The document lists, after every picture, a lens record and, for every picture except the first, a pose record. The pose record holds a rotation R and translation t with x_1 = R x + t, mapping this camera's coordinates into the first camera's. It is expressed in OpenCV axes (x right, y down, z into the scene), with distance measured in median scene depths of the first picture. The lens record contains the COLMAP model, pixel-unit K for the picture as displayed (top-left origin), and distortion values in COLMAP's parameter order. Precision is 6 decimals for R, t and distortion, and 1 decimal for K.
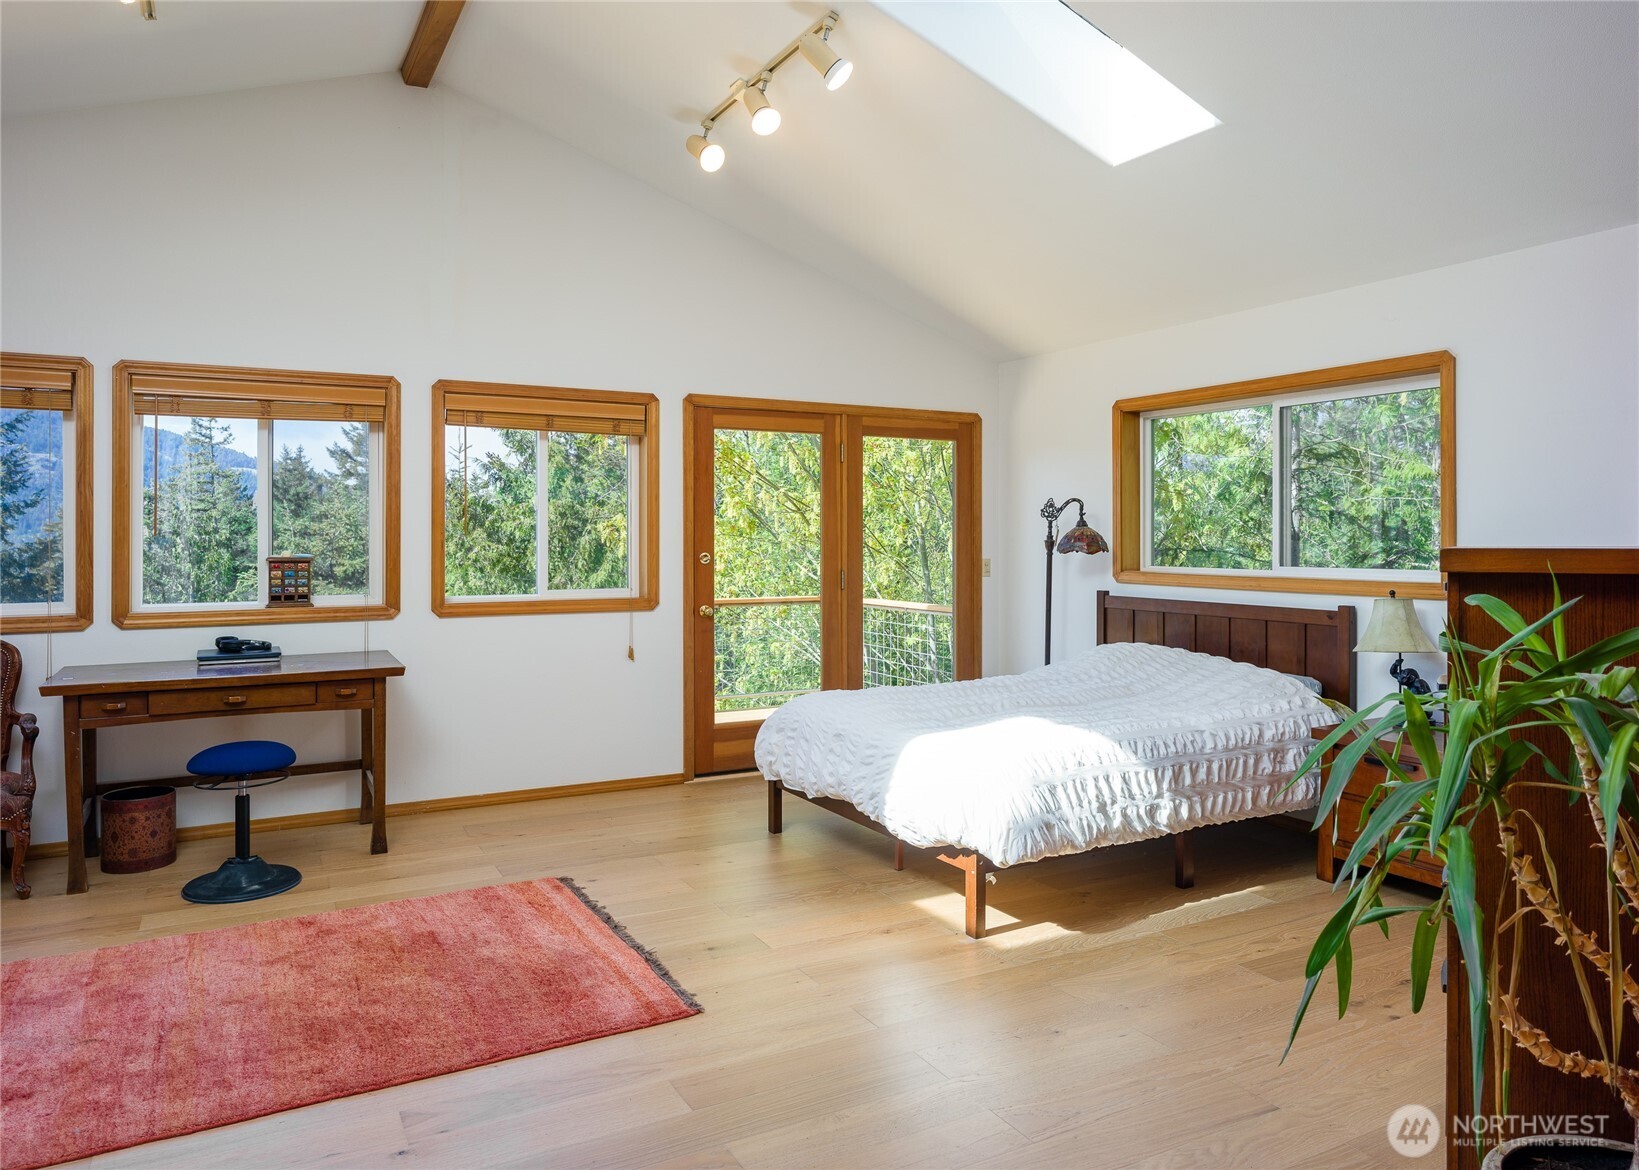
lens RADIAL K [[1072.2, 0, 819.6], [0, 1072.2, 541.2], [0, 0, 1]] dist [-0.003305, -0.000624]
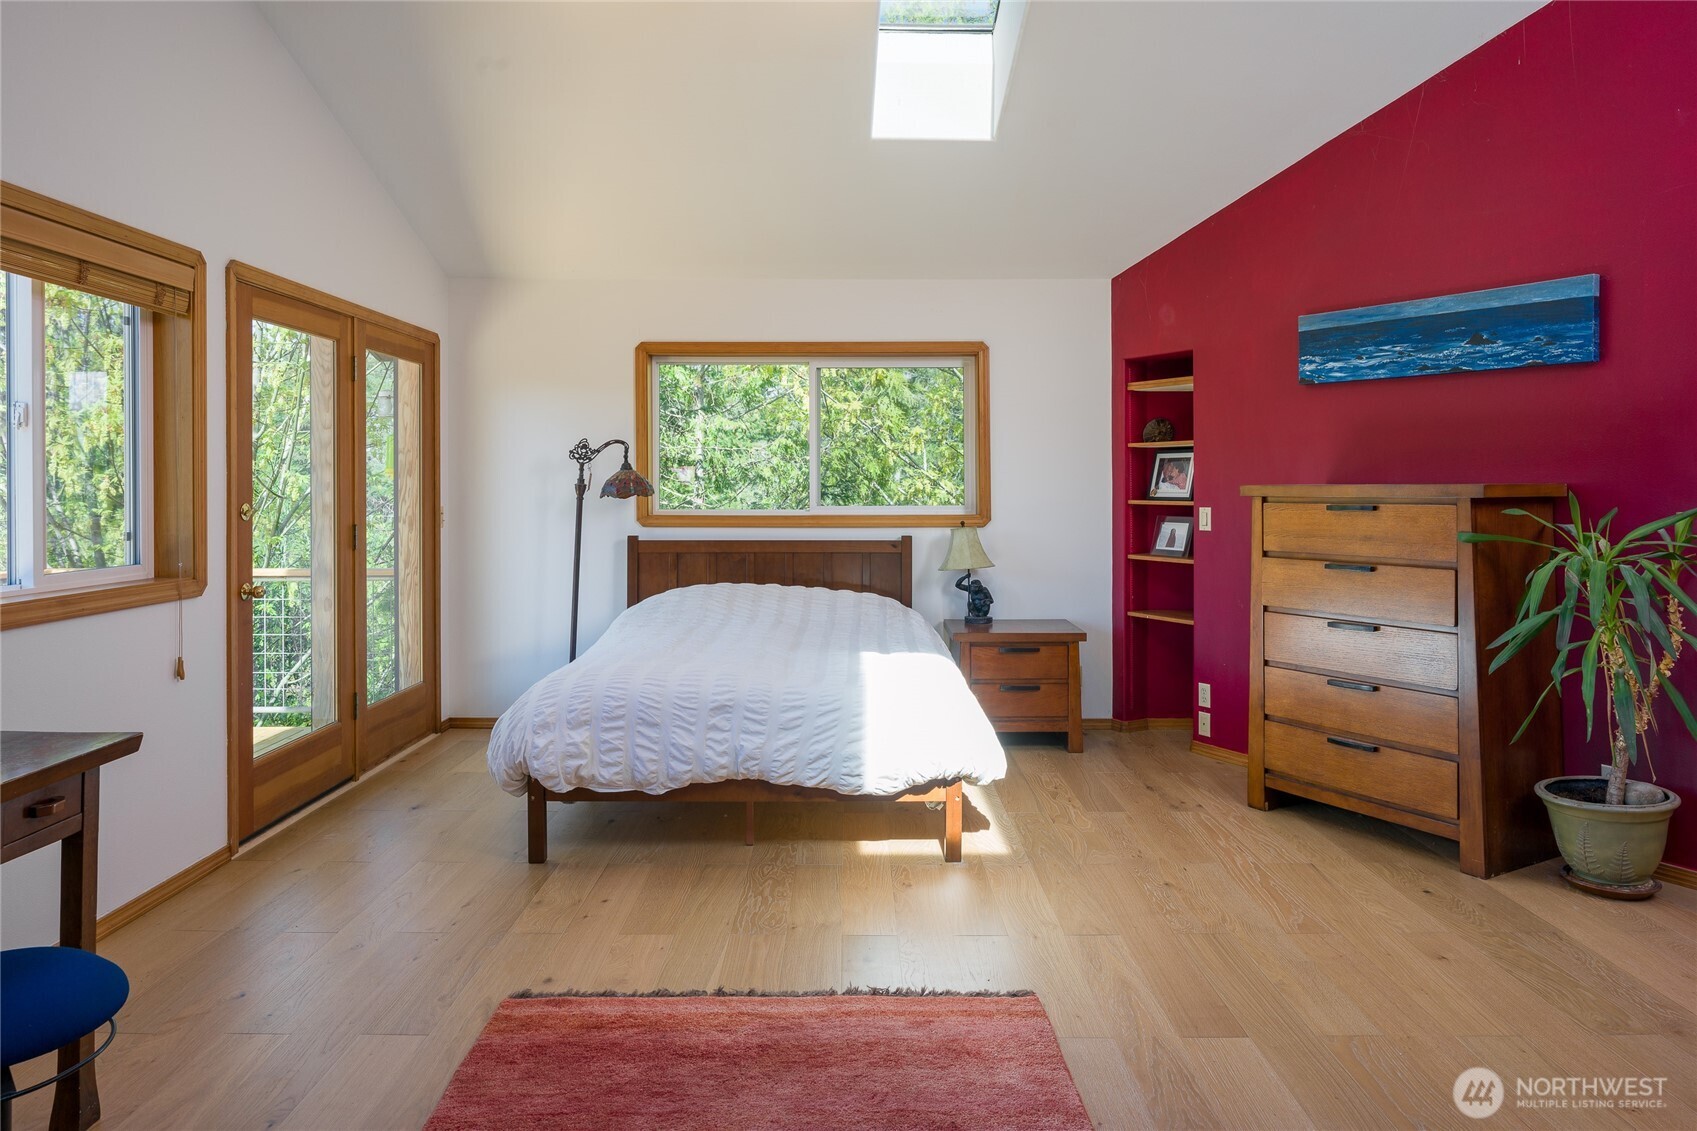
lens RADIAL K [[1095.8, 0, 843.8], [0, 1095.8, 489.7], [0, 0, 1]] dist [-0.016912, 0.000098]
pose [[0.486092, -0.005435, 0.873891, -0.518011], [0.003873, 0.999984, 0.004064, 0.001034], [-0.873899, 0.001409, 0.486105, 0.353931]]
